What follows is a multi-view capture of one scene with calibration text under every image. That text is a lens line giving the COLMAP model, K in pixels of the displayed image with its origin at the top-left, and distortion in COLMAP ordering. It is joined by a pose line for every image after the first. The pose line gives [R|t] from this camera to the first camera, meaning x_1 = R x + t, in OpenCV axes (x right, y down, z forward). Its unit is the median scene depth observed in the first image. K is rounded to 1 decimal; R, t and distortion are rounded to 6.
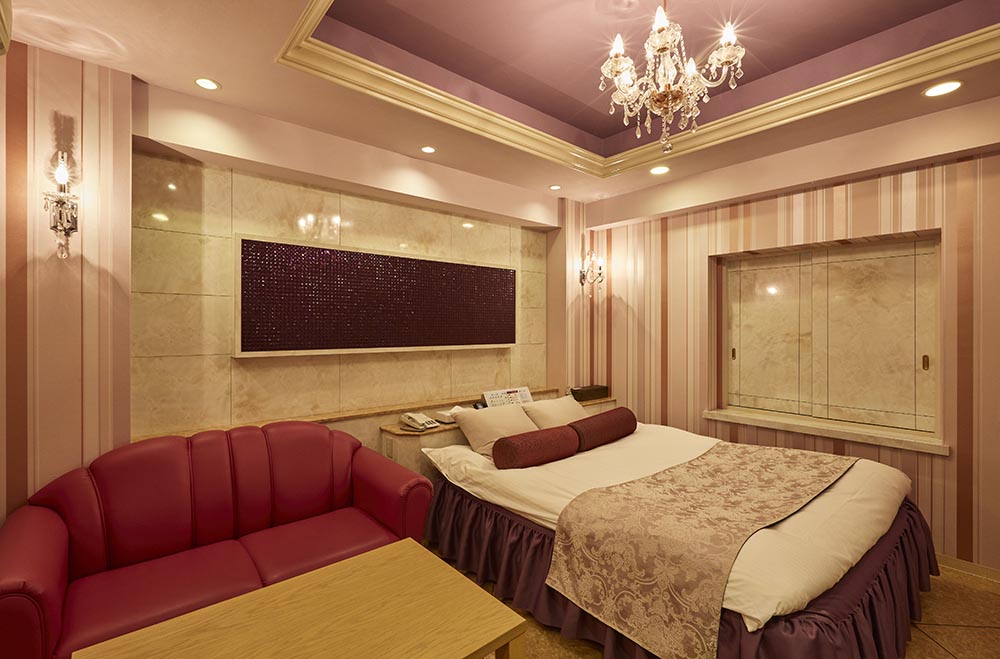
lens RADIAL K [[443.9, 0, 492.9], [0, 443.9, 328.1], [0, 0, 1]] dist [-0.005258, -0.000333]
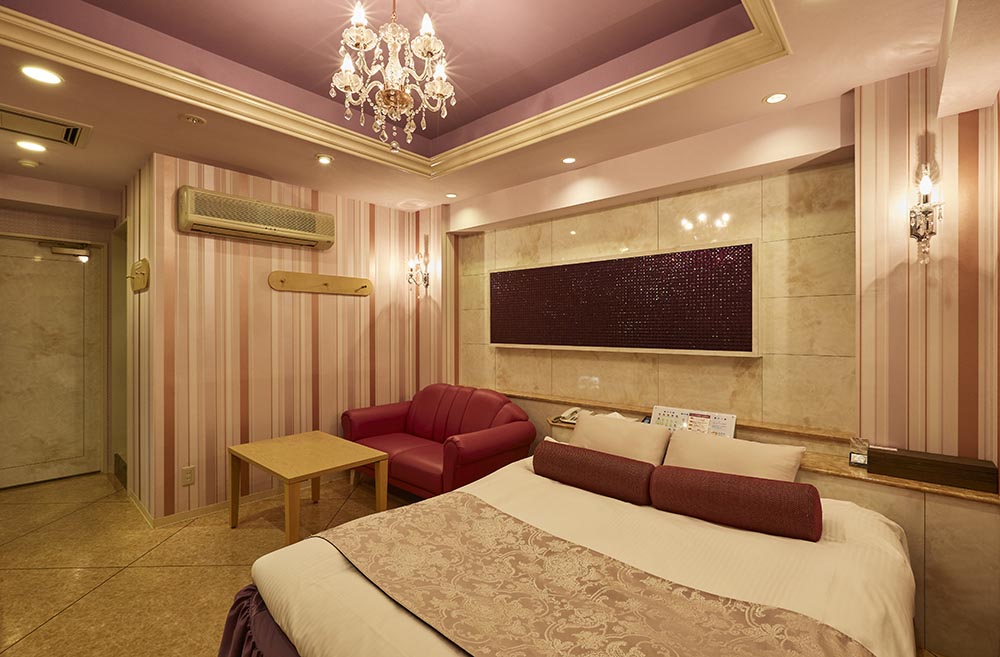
lens RADIAL K [[443.9, 0, 492.8], [0, 443.9, 328.9], [0, 0, 1]] dist [-0.005258, -0.000333]
pose [[0.129272, 0.000779, -0.991609, 0.862424], [-0.002061, 0.999998, 0.000517, 0.000482], [0.991607, 0.001977, 0.129273, 0.666694]]
